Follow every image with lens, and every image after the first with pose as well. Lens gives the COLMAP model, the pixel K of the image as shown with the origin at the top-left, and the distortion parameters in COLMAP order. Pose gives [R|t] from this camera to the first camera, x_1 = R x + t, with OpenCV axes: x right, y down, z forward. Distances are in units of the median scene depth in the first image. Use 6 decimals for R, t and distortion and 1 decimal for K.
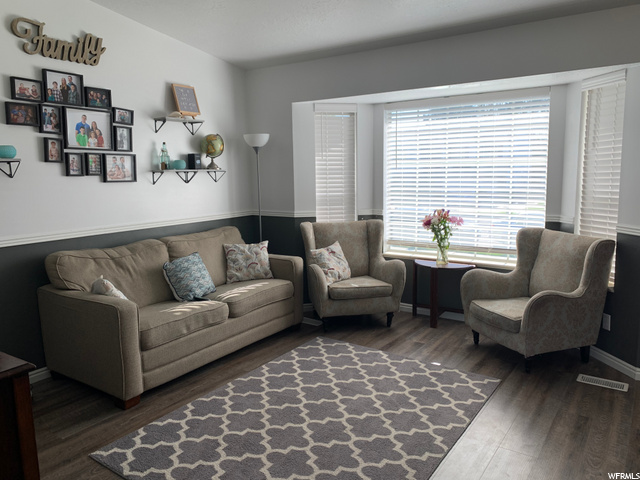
lens RADIAL K [[508.1, 0, 321.8], [0, 508.1, 235.9], [0, 0, 1]] dist [0.094527, -0.120429]
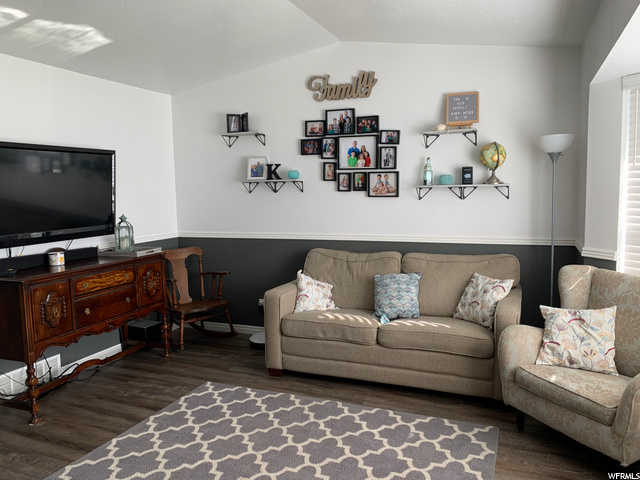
lens RADIAL K [[508.1, 0, 321.8], [0, 508.1, 235.9], [0, 0, 1]] dist [0.094527, -0.120429]
pose [[0.177541, 0.103437, -0.978662, 0.713127], [-0.114295, 0.989899, 0.083890, -0.105624], [0.977454, 0.096962, 0.187570, 0.720881]]
